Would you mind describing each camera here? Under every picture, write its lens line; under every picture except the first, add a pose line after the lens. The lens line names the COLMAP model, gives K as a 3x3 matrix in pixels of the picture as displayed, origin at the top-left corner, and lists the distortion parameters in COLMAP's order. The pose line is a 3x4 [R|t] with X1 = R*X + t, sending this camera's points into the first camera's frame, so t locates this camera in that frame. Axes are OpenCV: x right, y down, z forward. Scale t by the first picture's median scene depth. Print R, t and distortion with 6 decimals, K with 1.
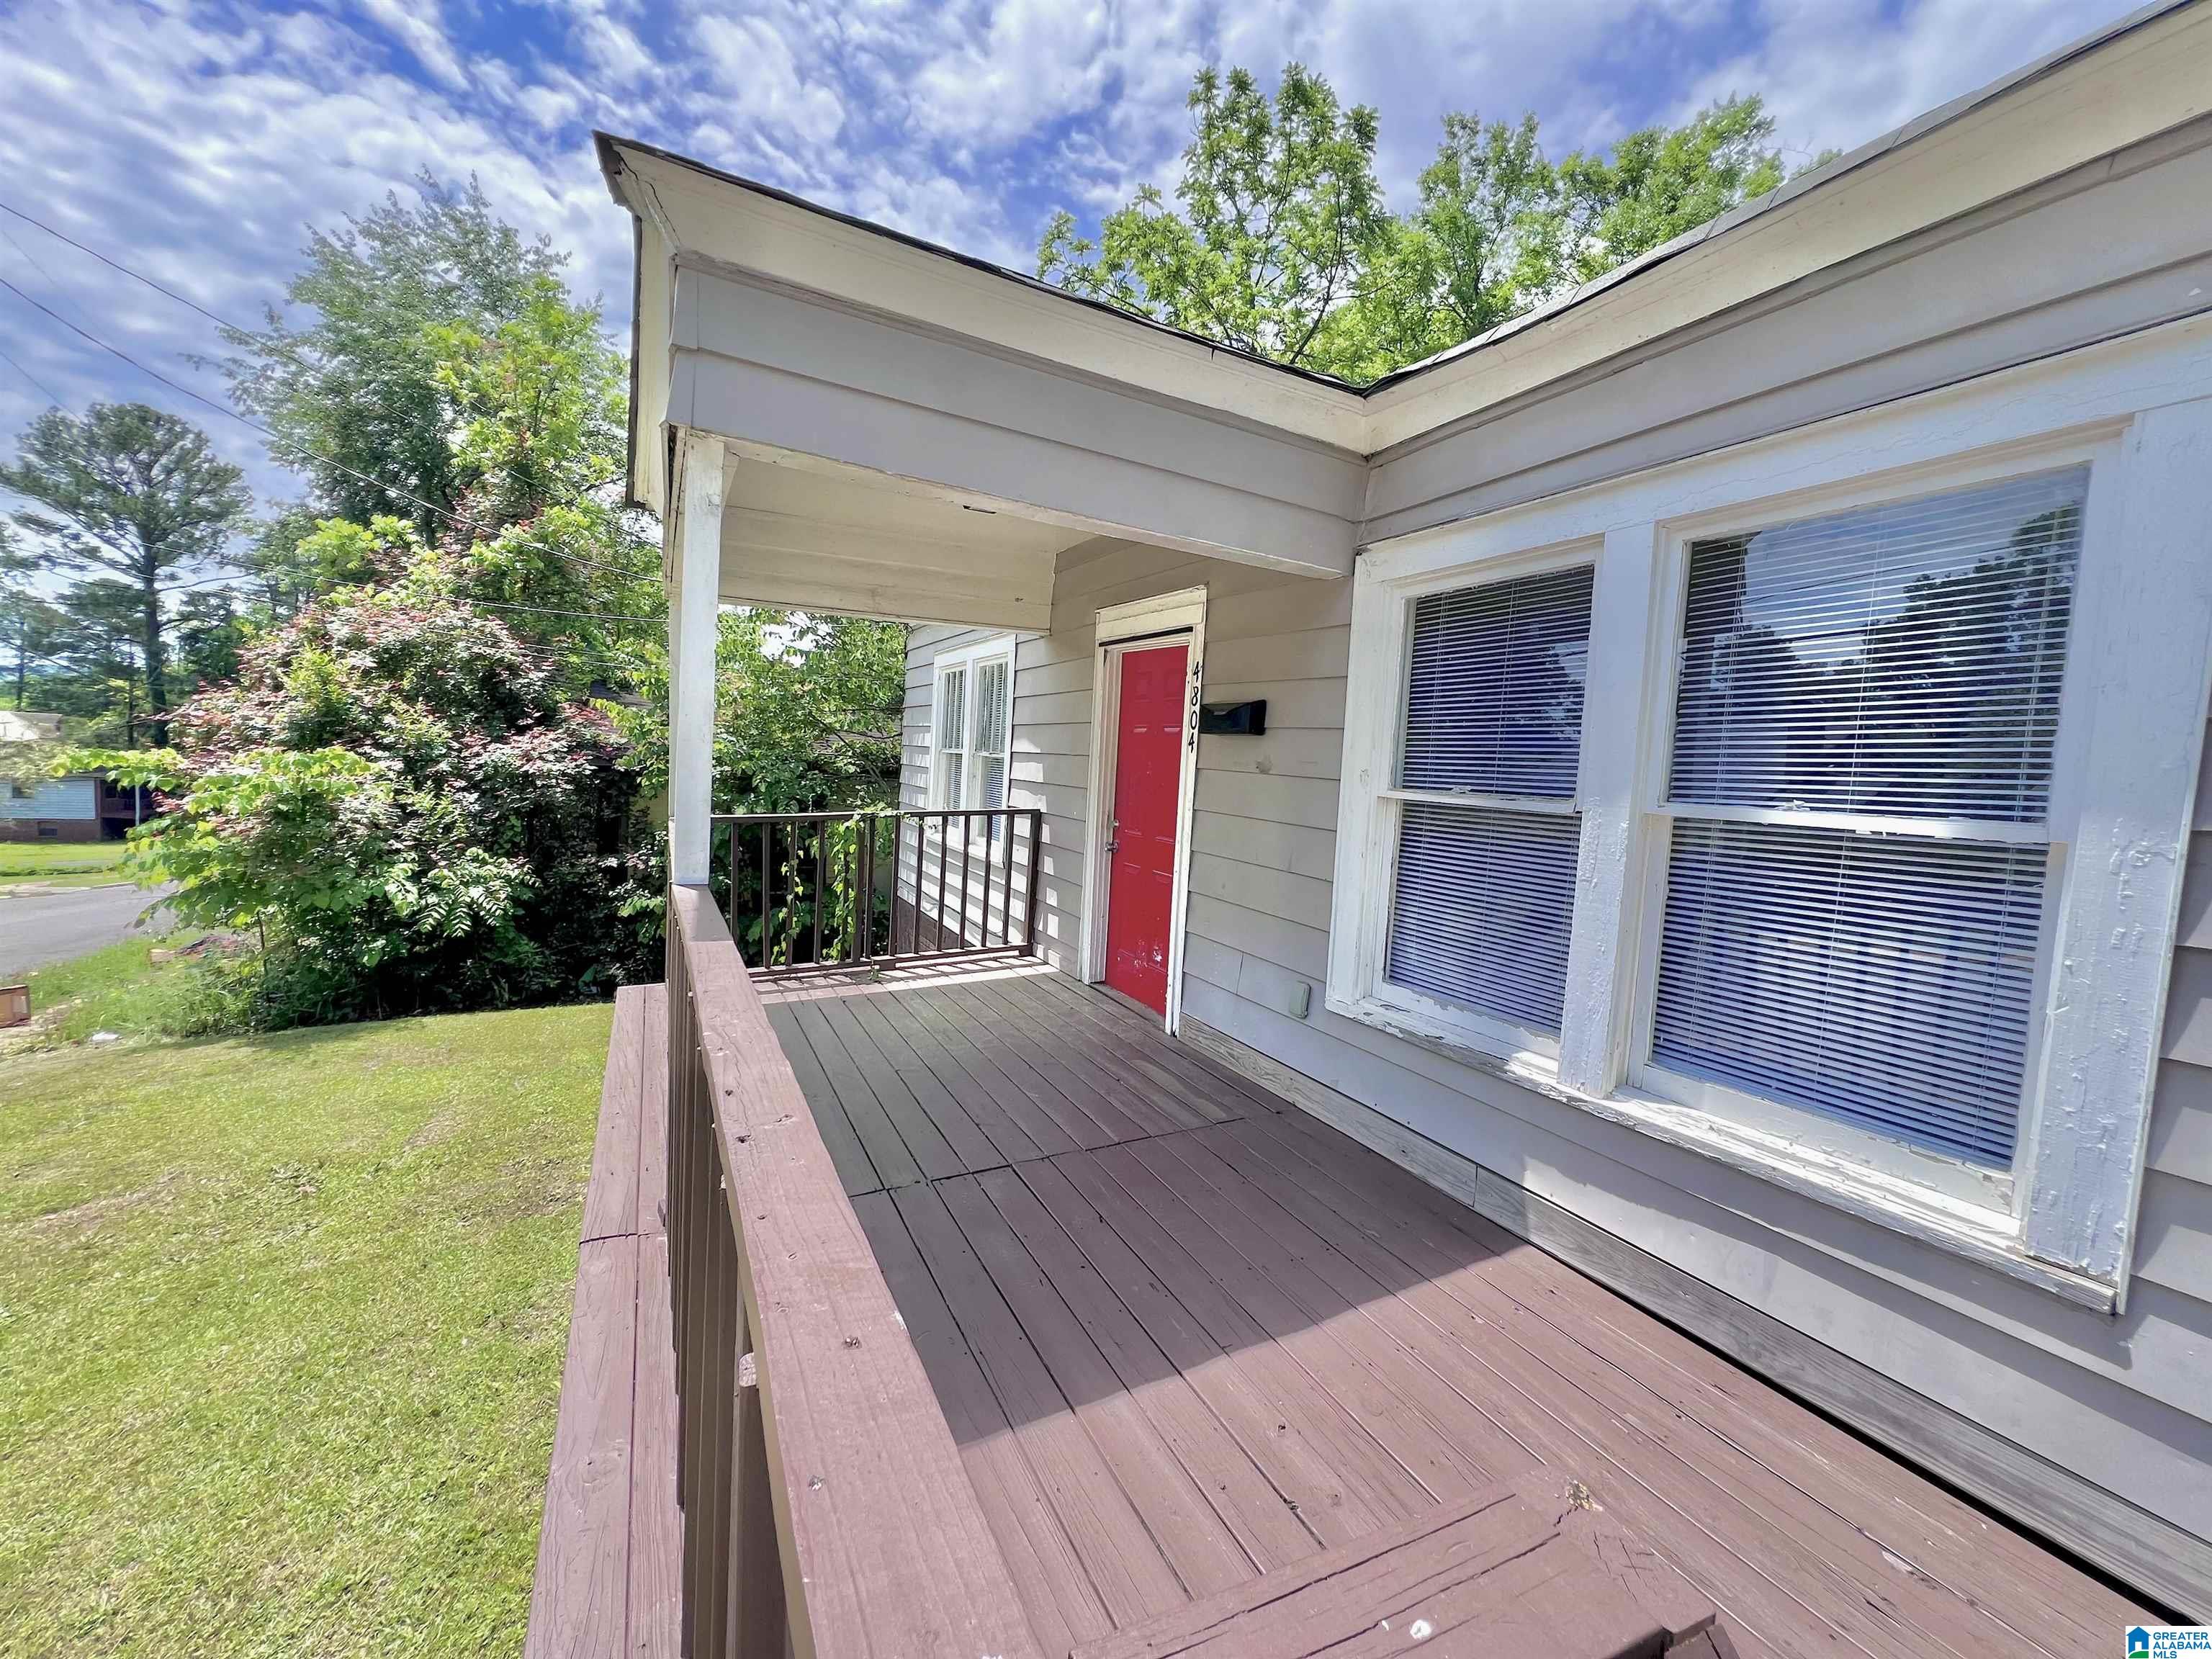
lens RADIAL K [[879.3, 0, 1104.0], [0, 879.3, 824.6], [0, 0, 1]] dist [-0.002188, -0.000229]
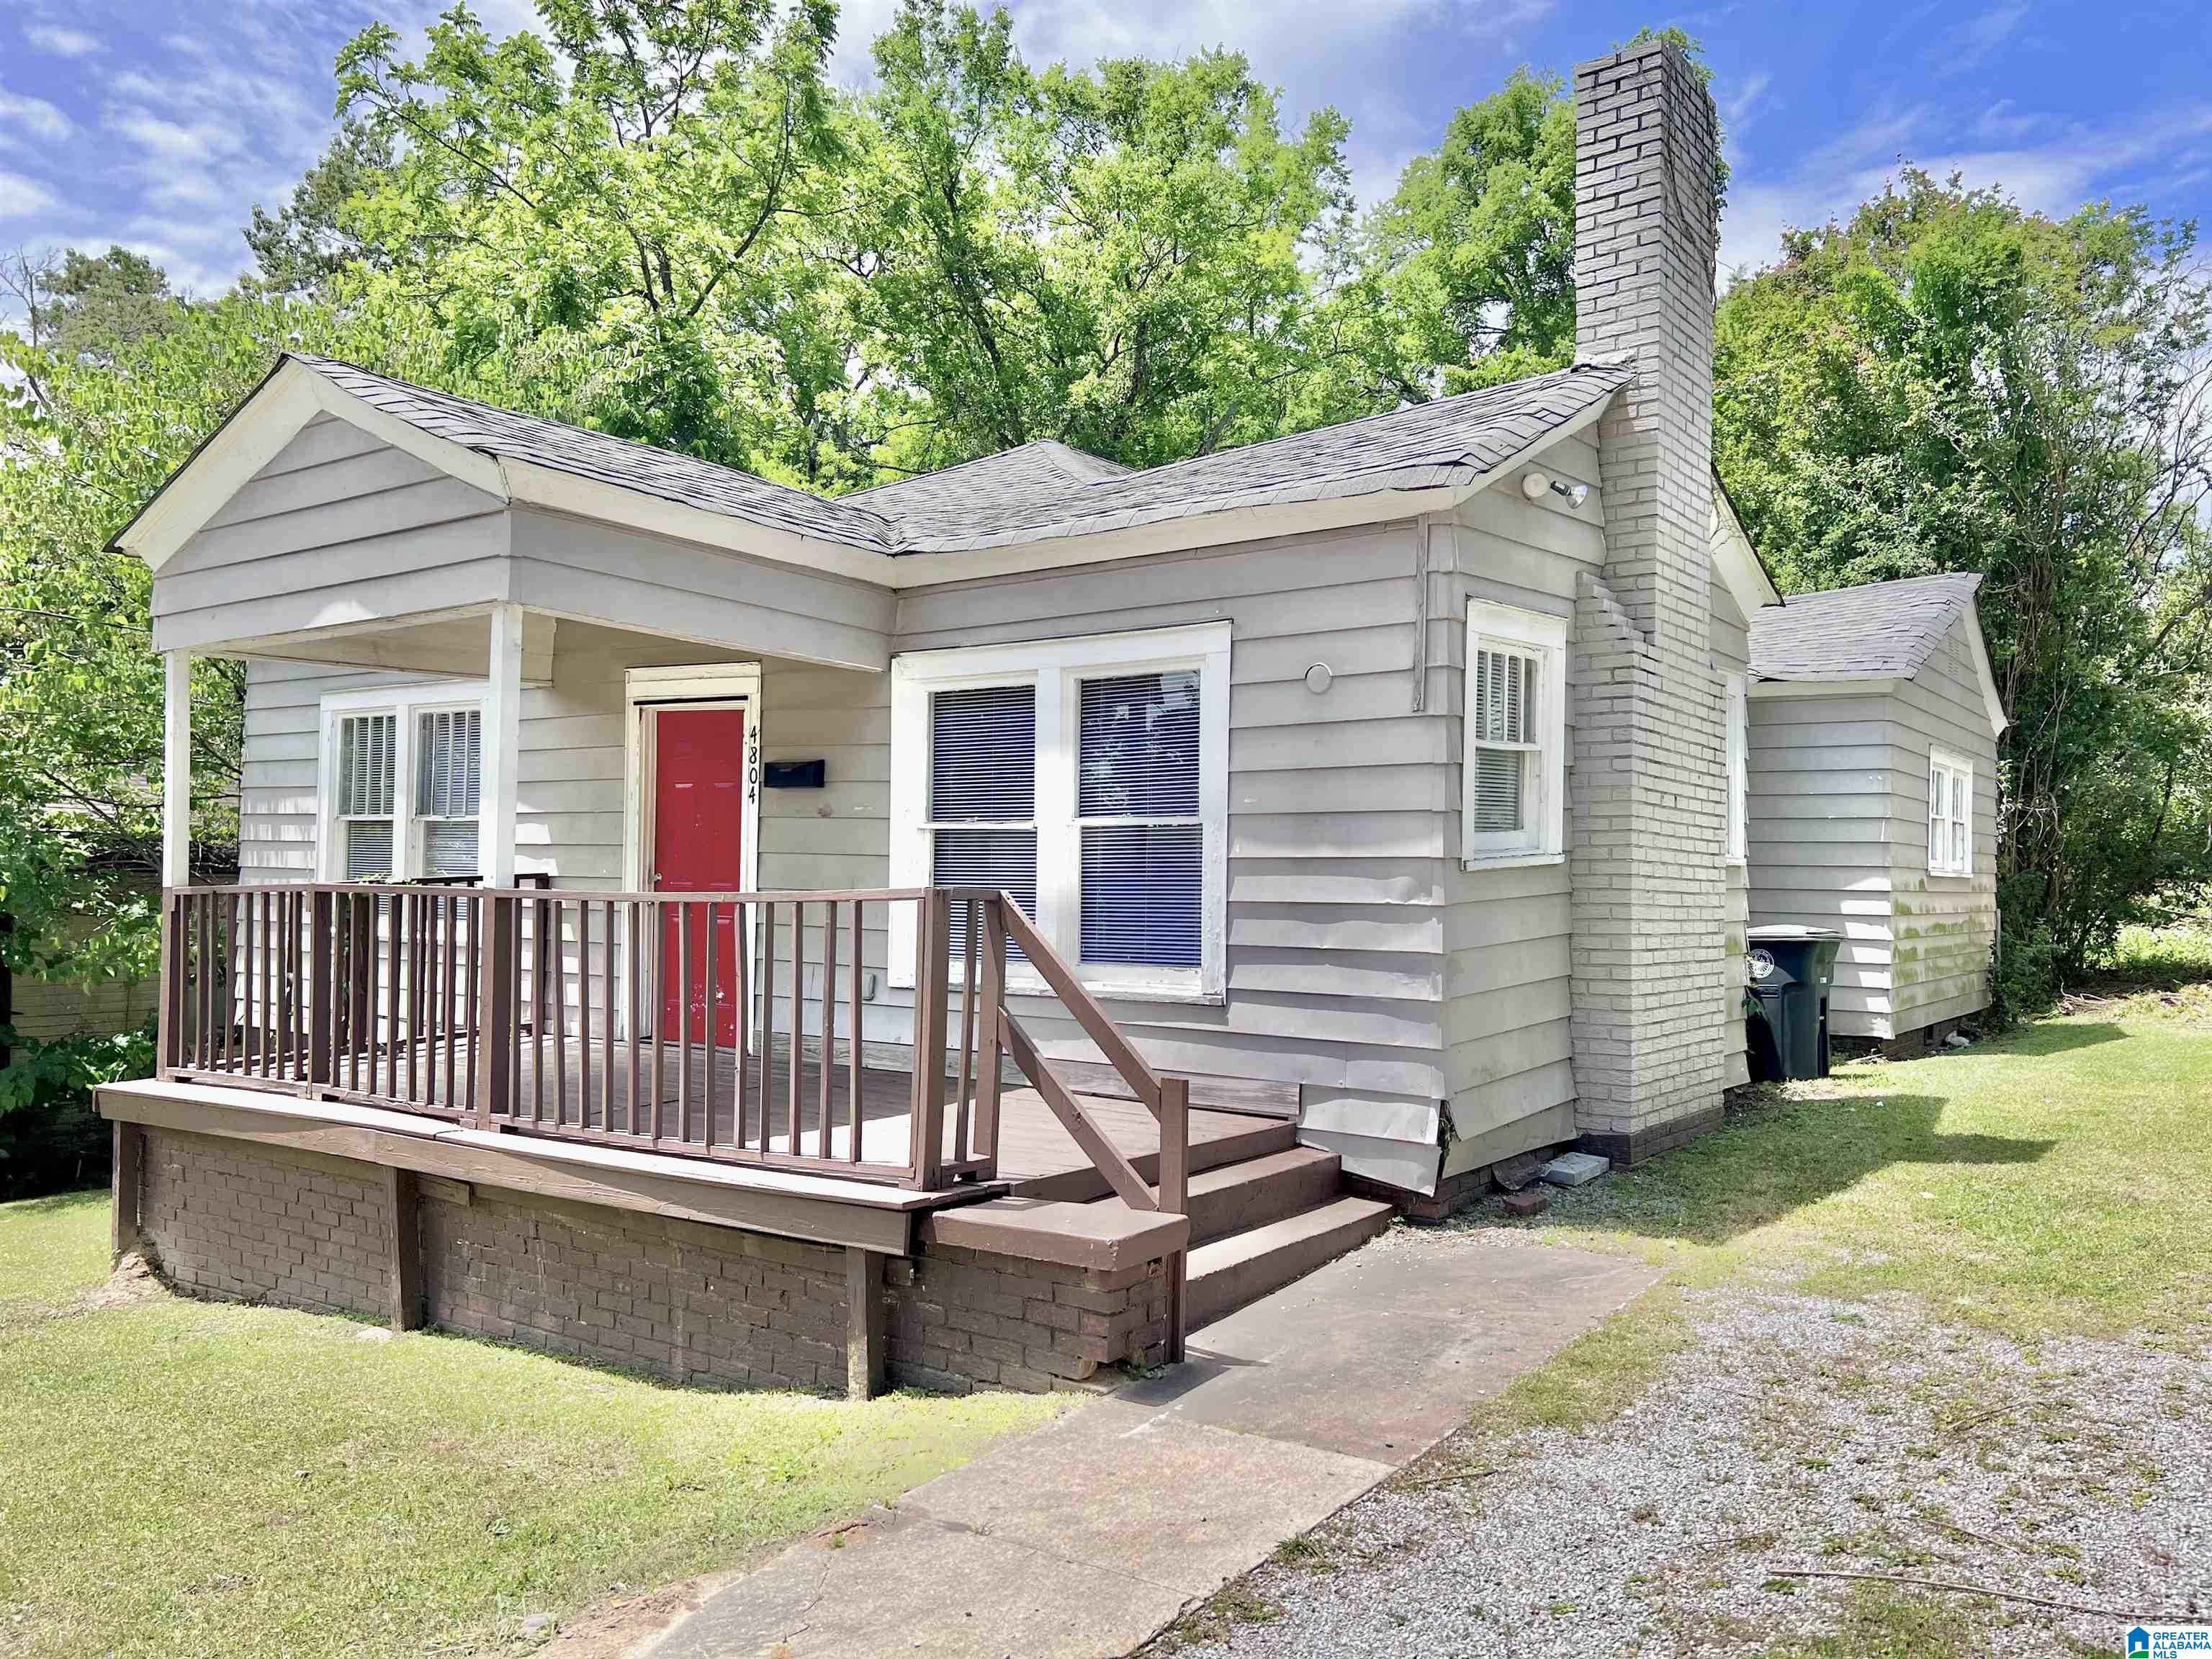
lens RADIAL K [[1702.3, 0, 1106.0], [0, 1702.3, 829.5], [0, 0, 1]] dist [-0.007783, -0.002867]
pose [[0.893770, -0.029340, 0.447565, -0.491187], [0.065716, 0.995656, -0.065963, 0.131038], [-0.443686, 0.088367, 0.891815, -1.208017]]
